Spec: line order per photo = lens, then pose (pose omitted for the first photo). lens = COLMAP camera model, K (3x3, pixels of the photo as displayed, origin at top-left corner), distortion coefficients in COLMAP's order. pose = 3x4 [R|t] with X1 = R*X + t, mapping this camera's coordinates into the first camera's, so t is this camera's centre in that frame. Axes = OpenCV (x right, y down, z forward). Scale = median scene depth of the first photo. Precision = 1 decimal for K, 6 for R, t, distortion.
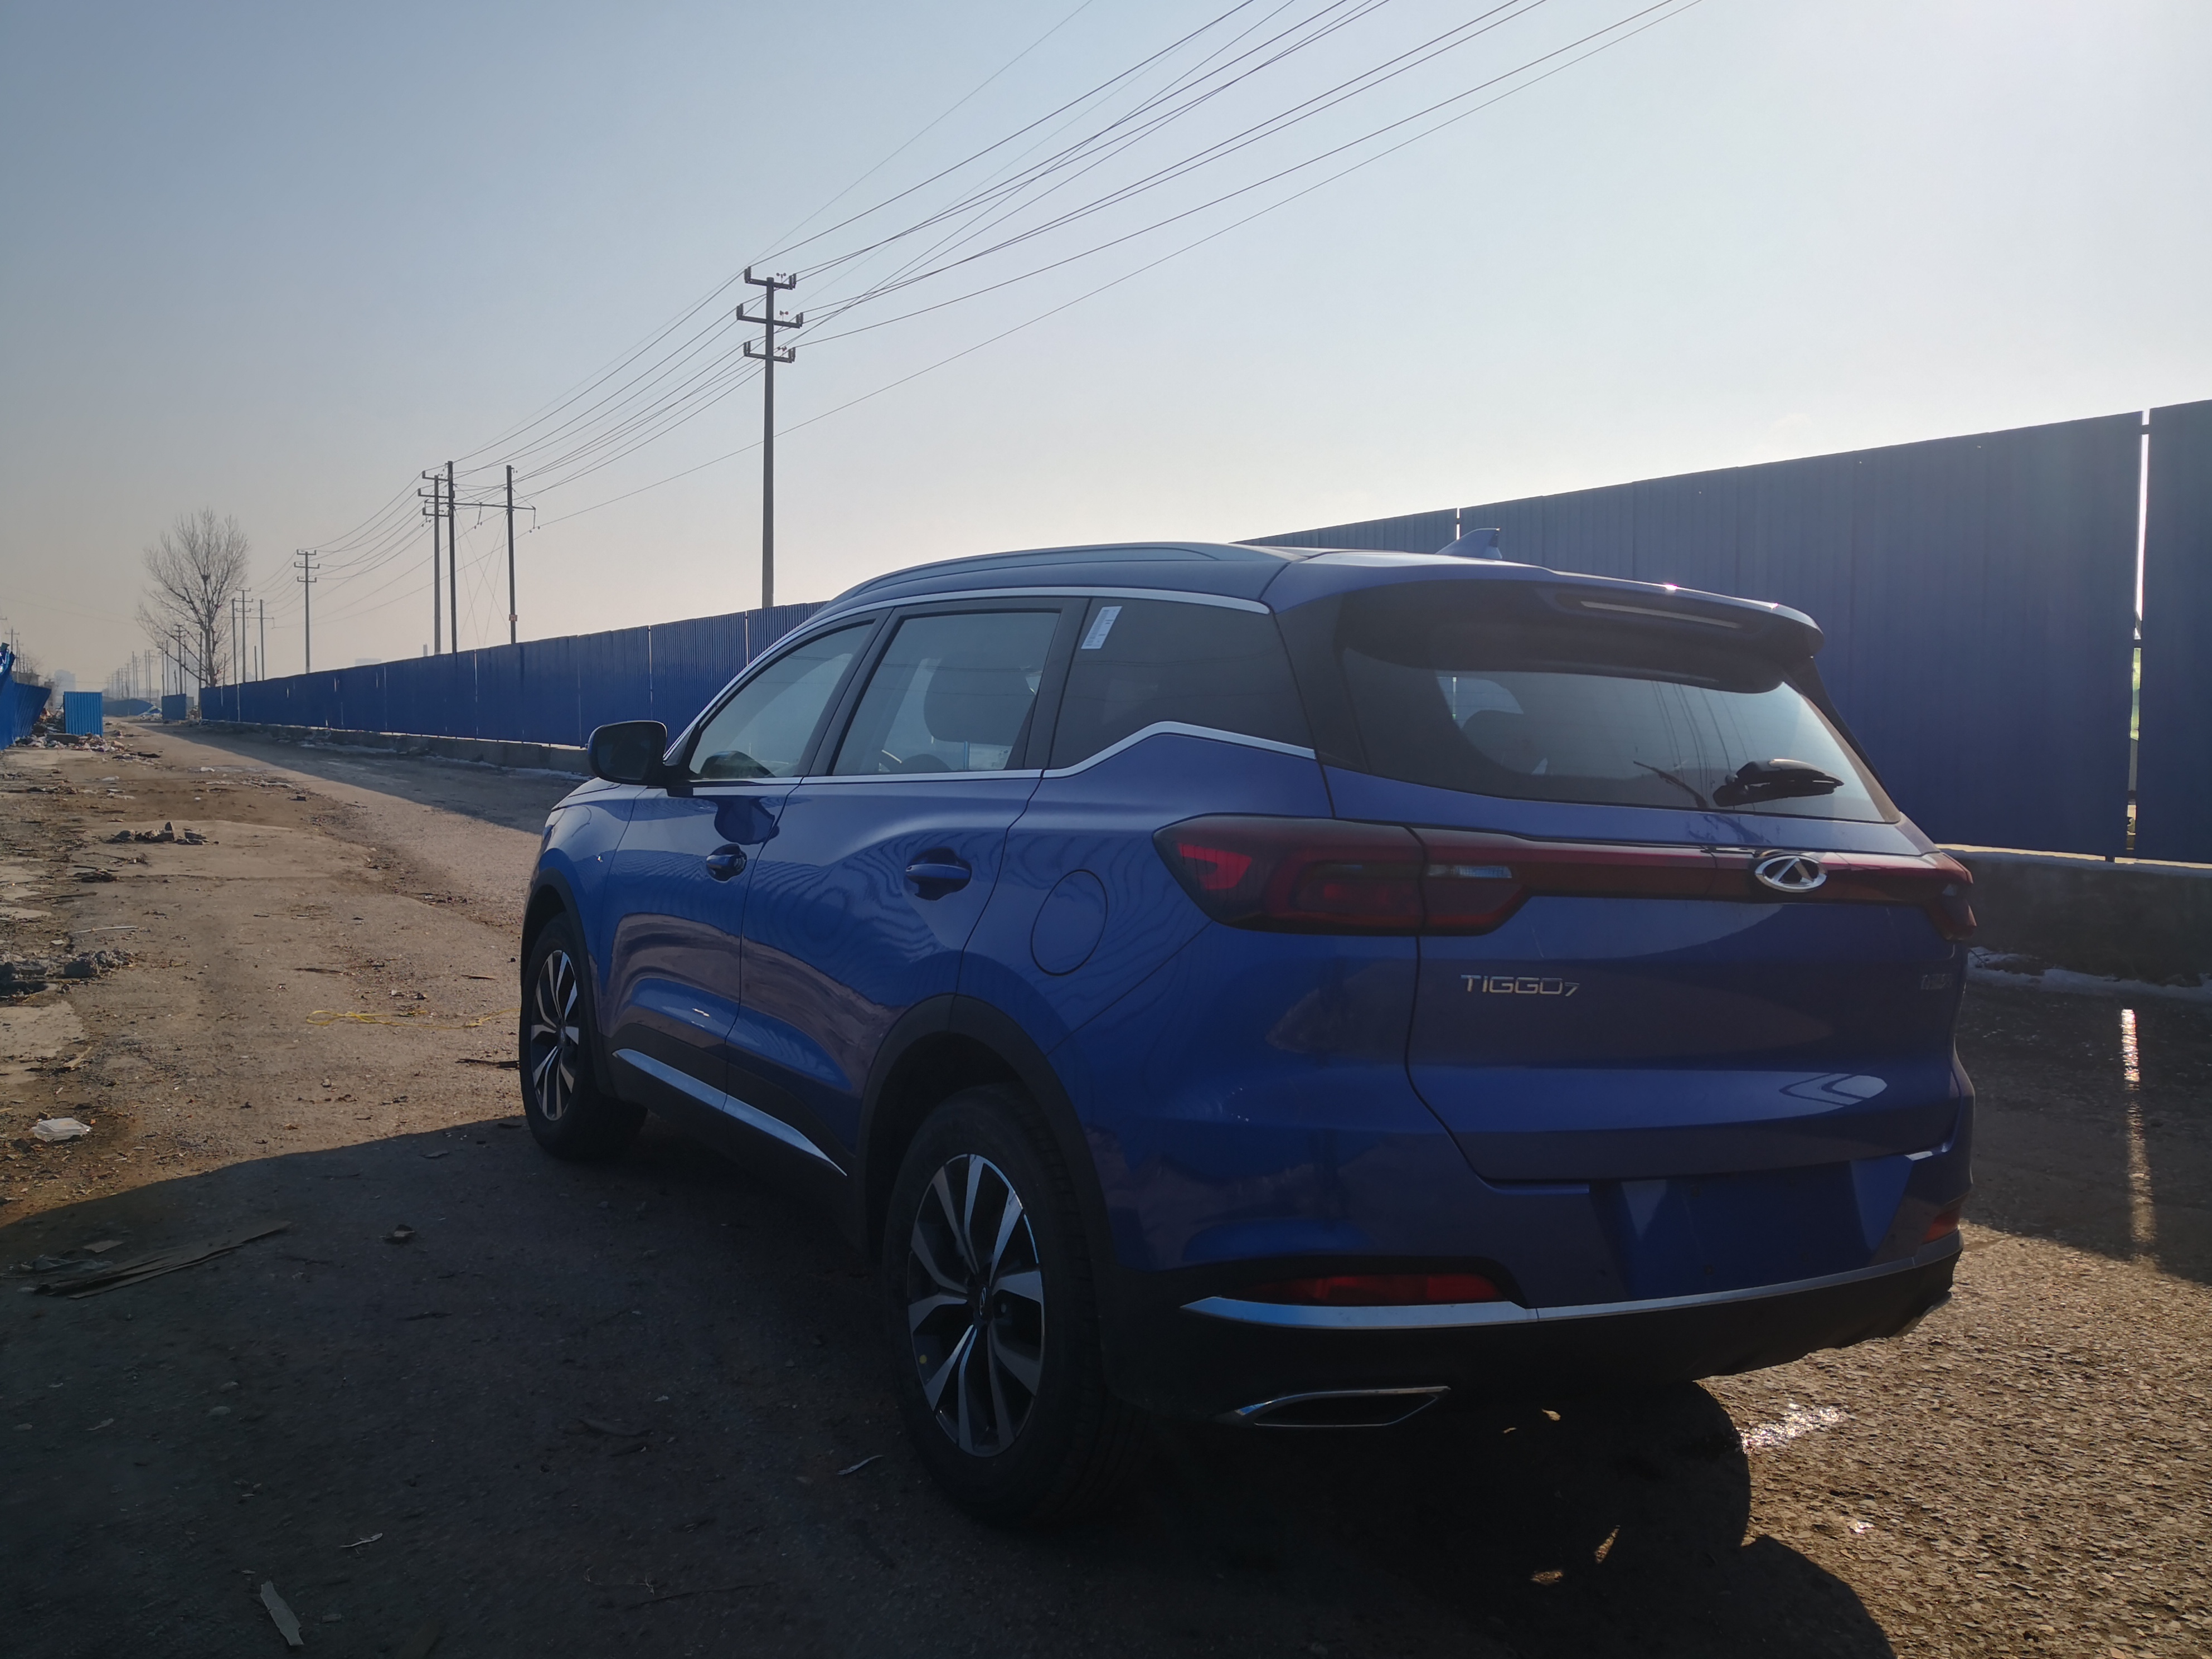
lens RADIAL K [[1837.5, 0, 1064.6], [0, 1837.5, 825.3], [0, 0, 1]] dist [0.001803, 0.001039]
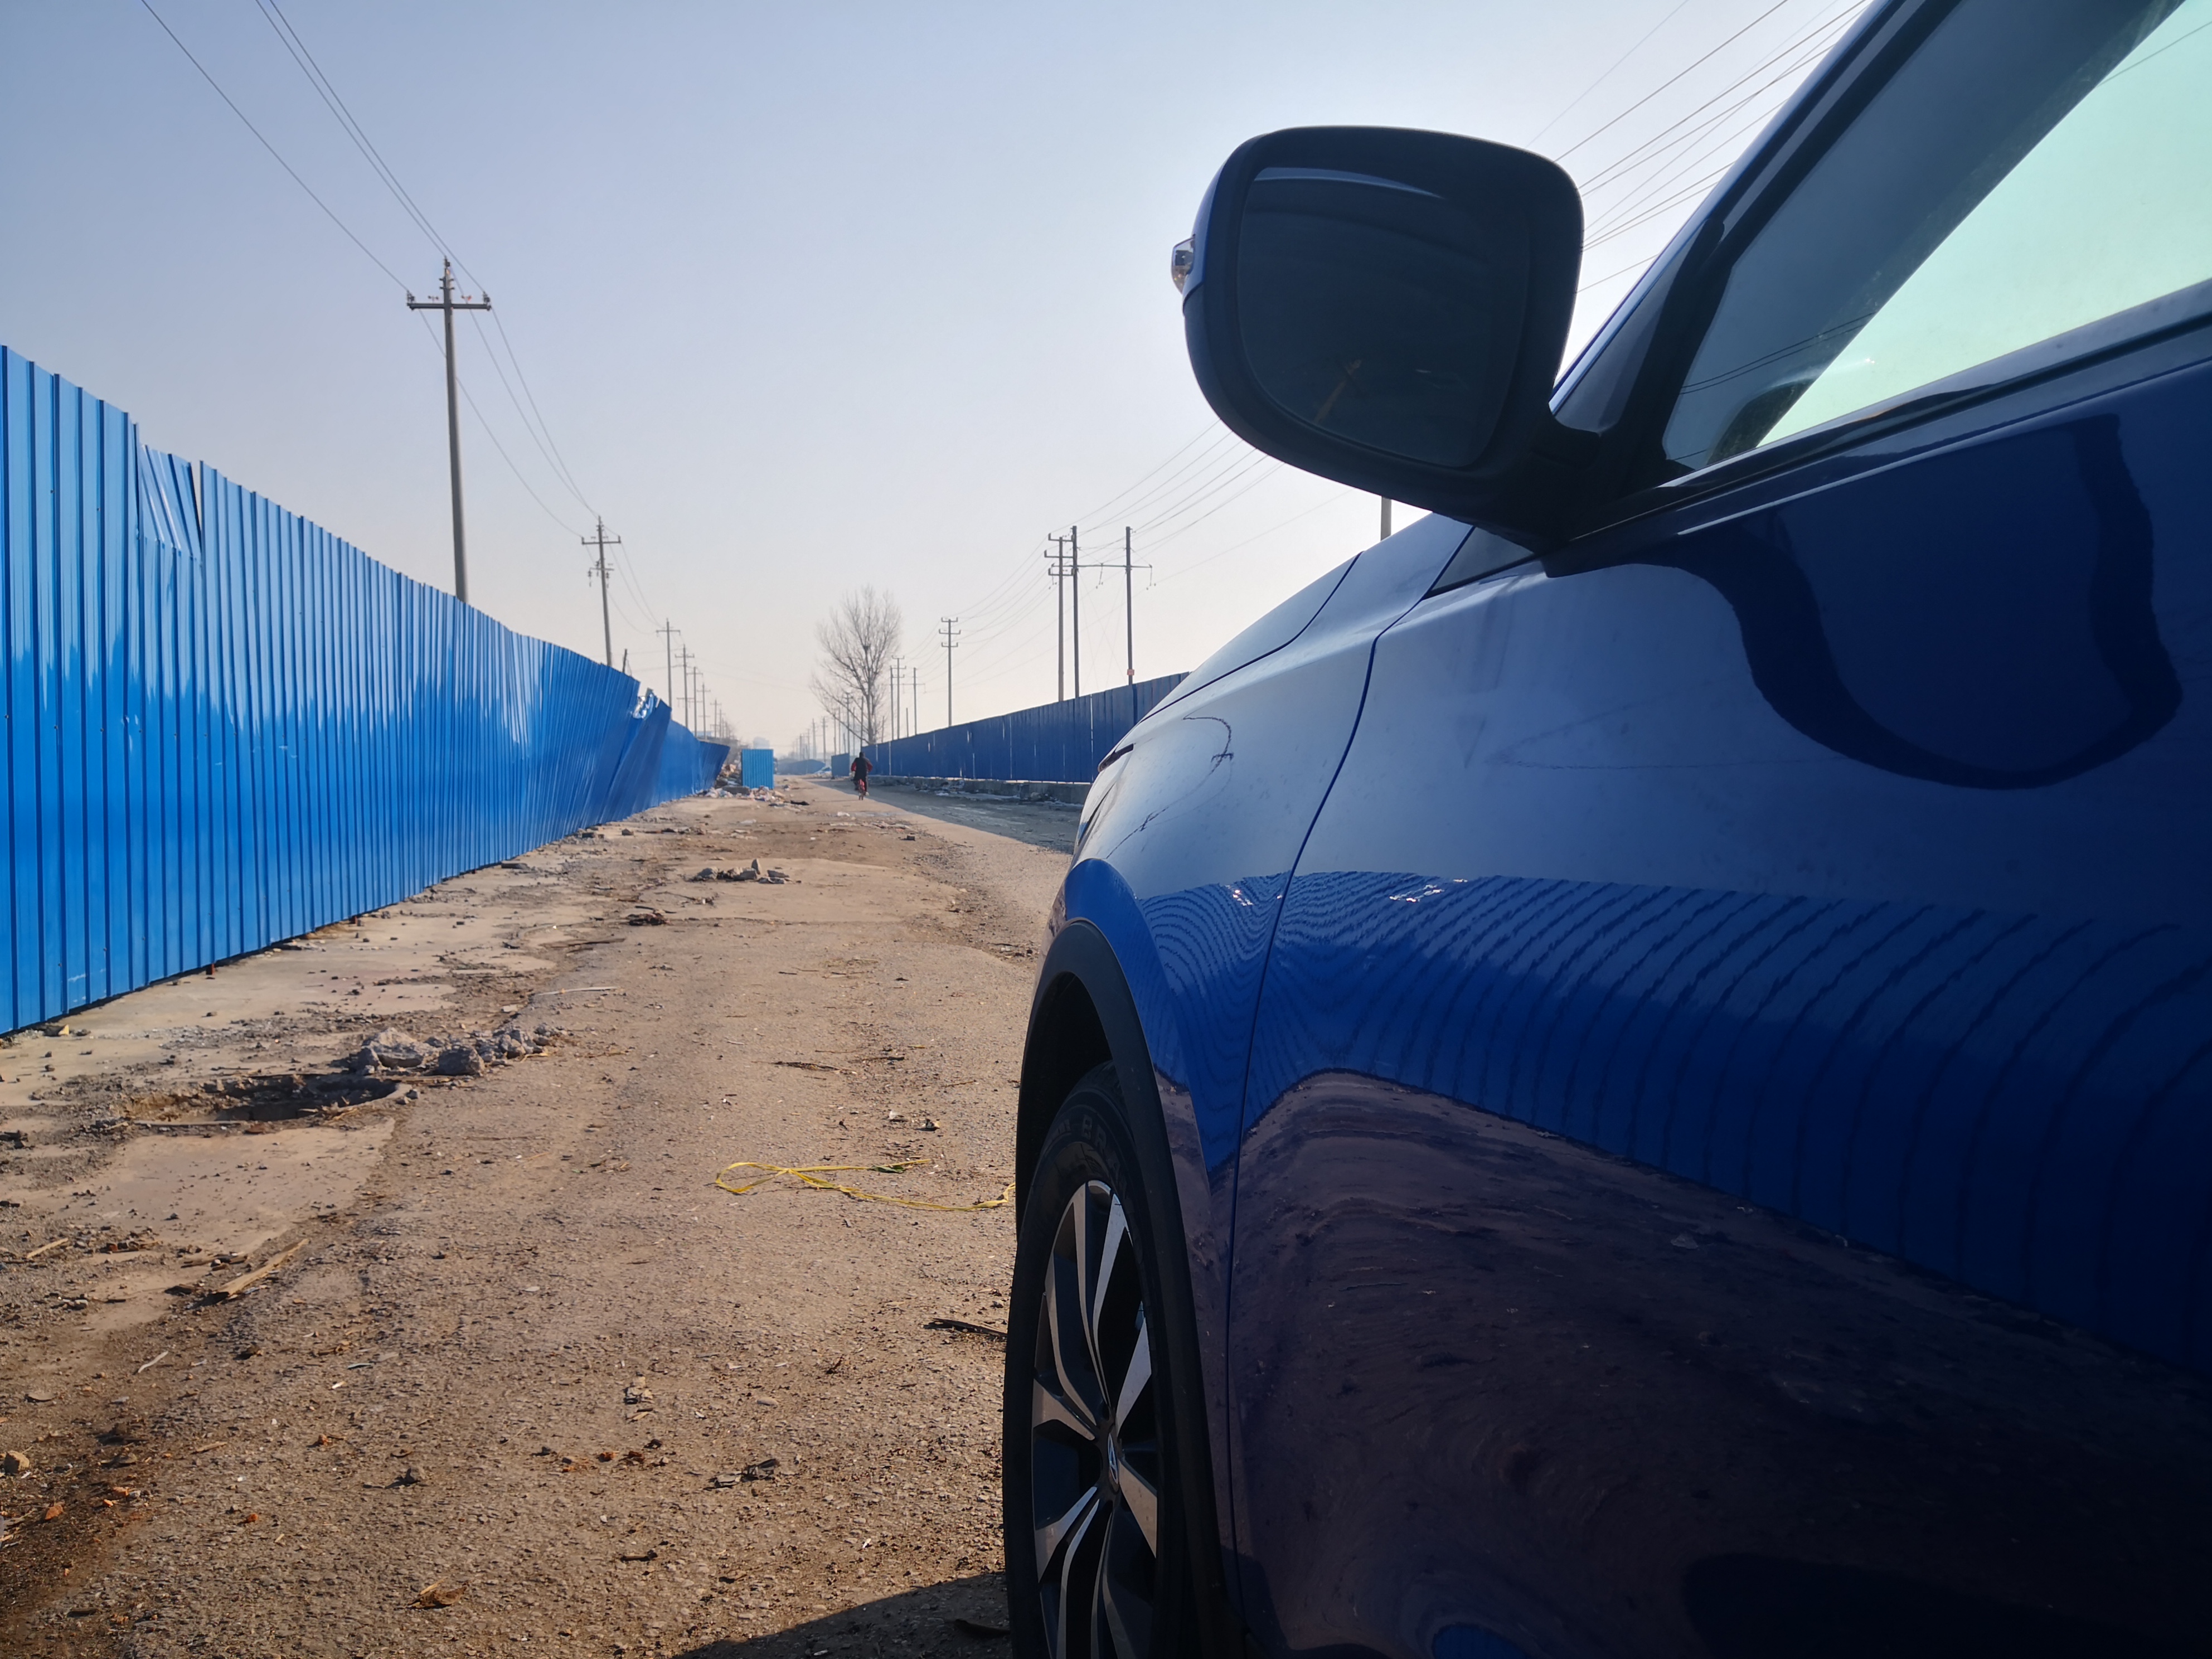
lens RADIAL K [[1754.7, 0, 1106.3], [0, 1754.7, 795.5], [0, 0, 1]] dist [0.082006, -0.182437]
pose [[0.953119, -0.010088, -0.302427, -0.026480], [-0.003451, 0.999017, -0.044200, 0.002184], [0.302575, 0.043172, 0.952147, 0.103076]]
